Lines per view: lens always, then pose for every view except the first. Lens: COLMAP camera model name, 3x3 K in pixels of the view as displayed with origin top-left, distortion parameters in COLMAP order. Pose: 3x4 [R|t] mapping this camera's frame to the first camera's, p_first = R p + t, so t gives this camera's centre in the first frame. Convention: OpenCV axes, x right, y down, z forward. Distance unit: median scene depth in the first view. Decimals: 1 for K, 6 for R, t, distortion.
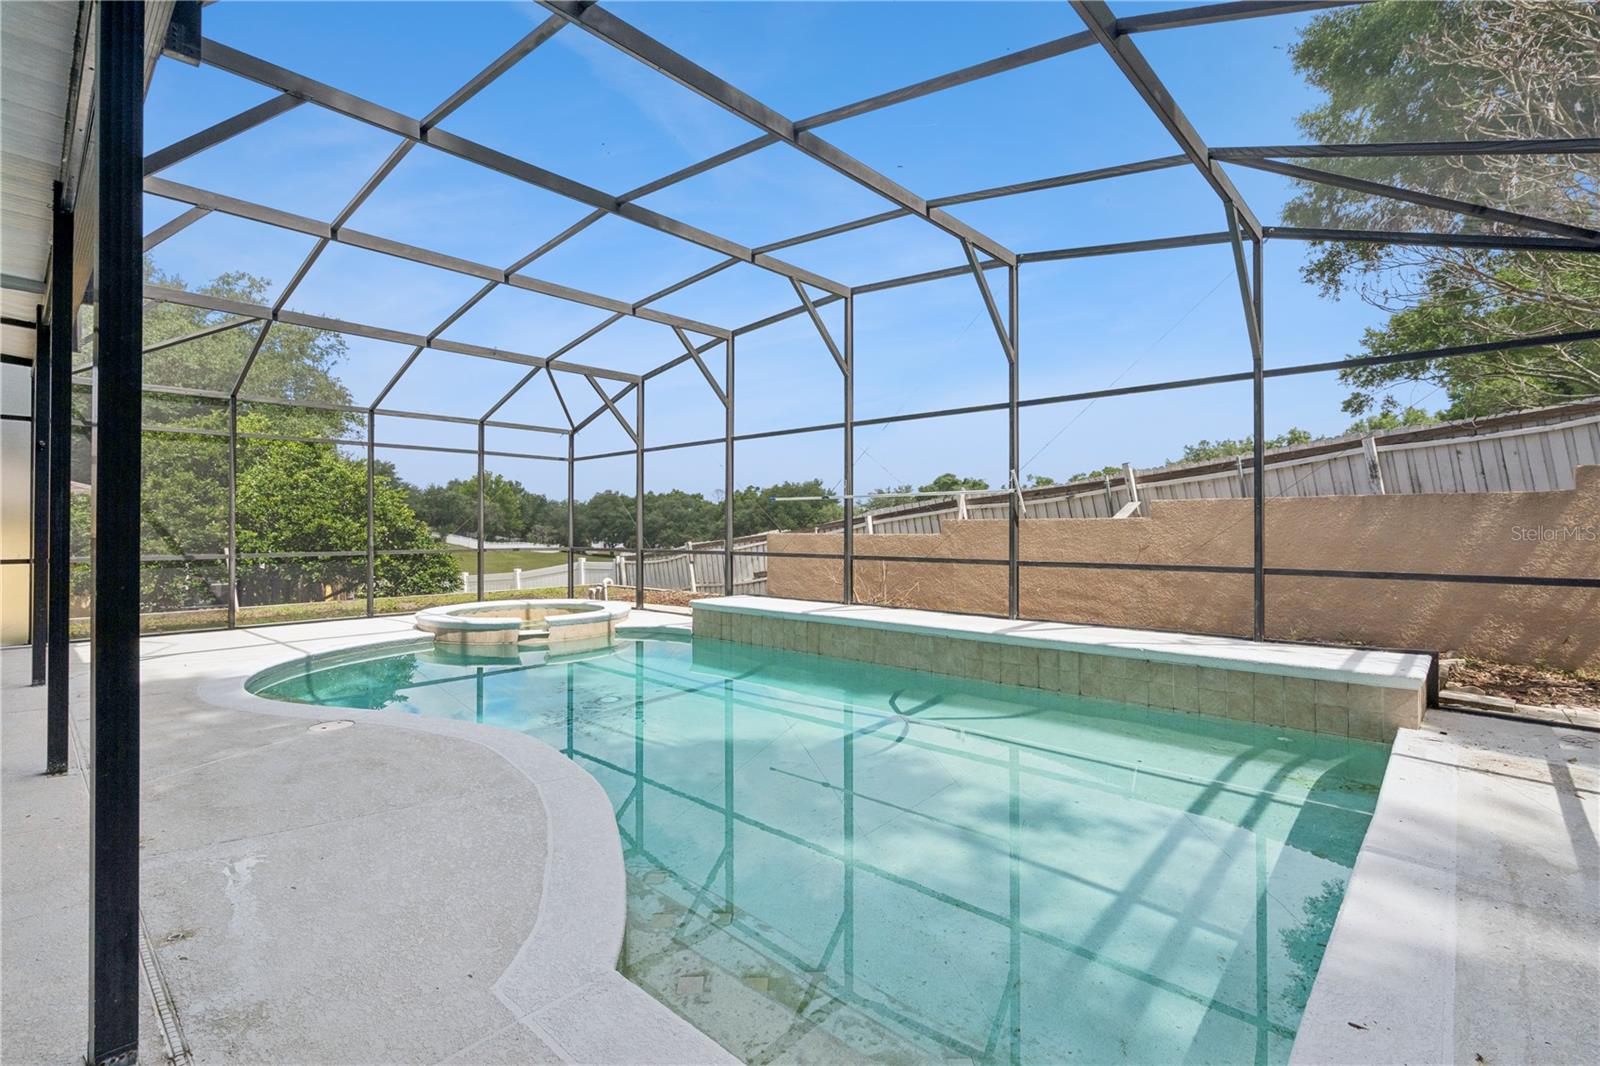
lens RADIAL K [[735.9, 0, 800.0], [0, 735.9, 533.0], [0, 0, 1]] dist [-0.000379, -0.000015]
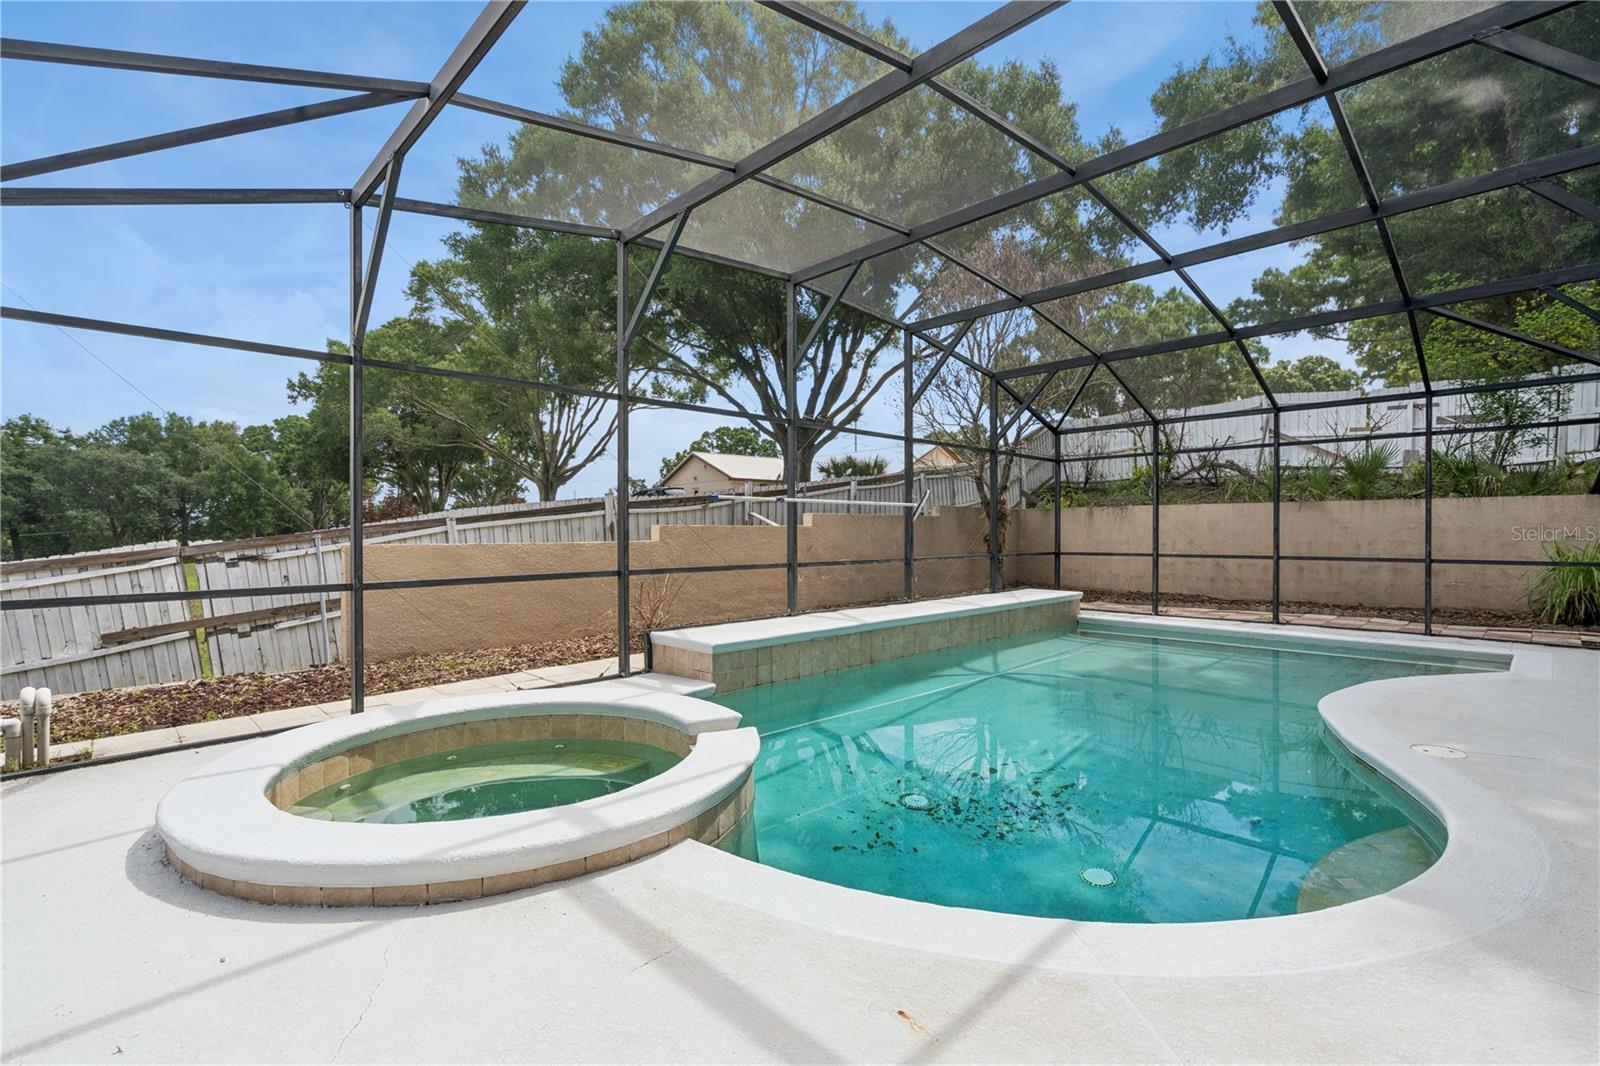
lens RADIAL K [[735.9, 0, 800.0], [0, 735.9, 533.0], [0, 0, 1]] dist [-0.000379, -0.000015]
pose [[0.059569, -0.007134, 0.998199, -0.864681], [0.009213, 0.999936, 0.006597, -0.015200], [-0.998182, 0.008804, 0.059631, 0.917568]]
